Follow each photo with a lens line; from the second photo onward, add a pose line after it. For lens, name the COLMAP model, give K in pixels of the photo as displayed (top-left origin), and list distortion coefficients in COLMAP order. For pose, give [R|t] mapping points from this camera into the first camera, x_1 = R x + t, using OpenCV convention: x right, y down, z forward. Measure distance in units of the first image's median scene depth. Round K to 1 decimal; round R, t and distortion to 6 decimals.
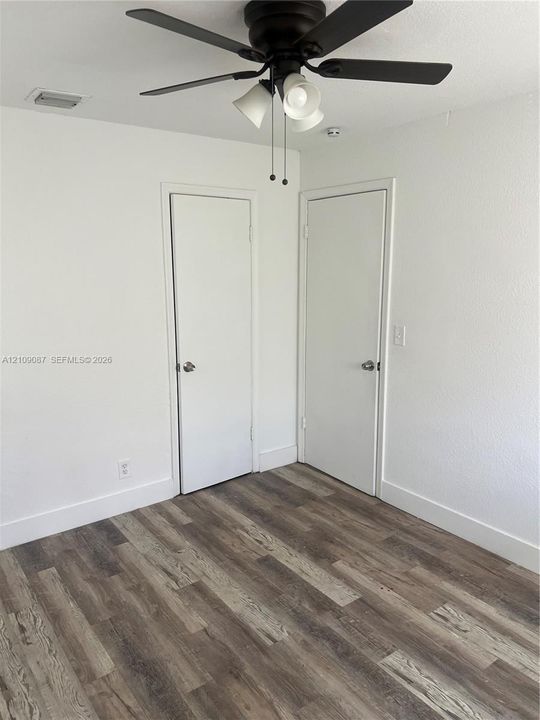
lens RADIAL K [[540.3, 0, 271.1], [0, 540.3, 360.0], [0, 0, 1]] dist [0.058466, -0.061857]
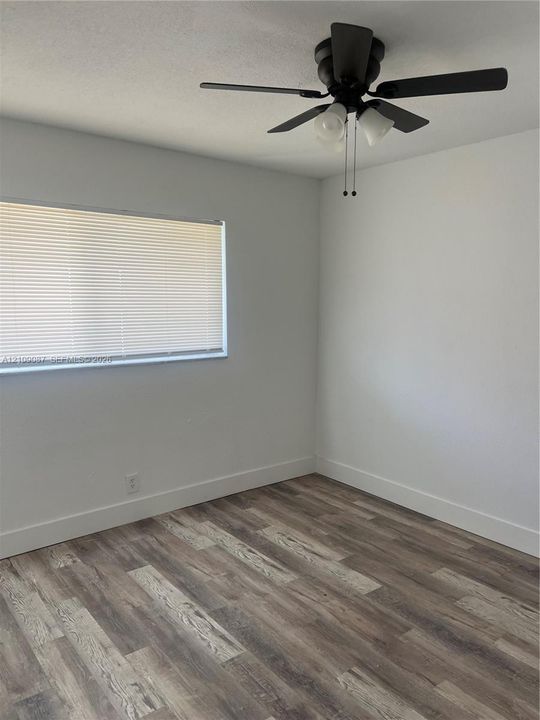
lens RADIAL K [[540.3, 0, 269.4], [0, 540.3, 359.7], [0, 0, 1]] dist [0.058466, -0.061857]
pose [[-0.999642, -0.001627, -0.026714, 0.172659], [-0.009709, 0.952205, 0.305304, -0.273158], [0.024940, 0.305454, -0.951880, 1.749643]]
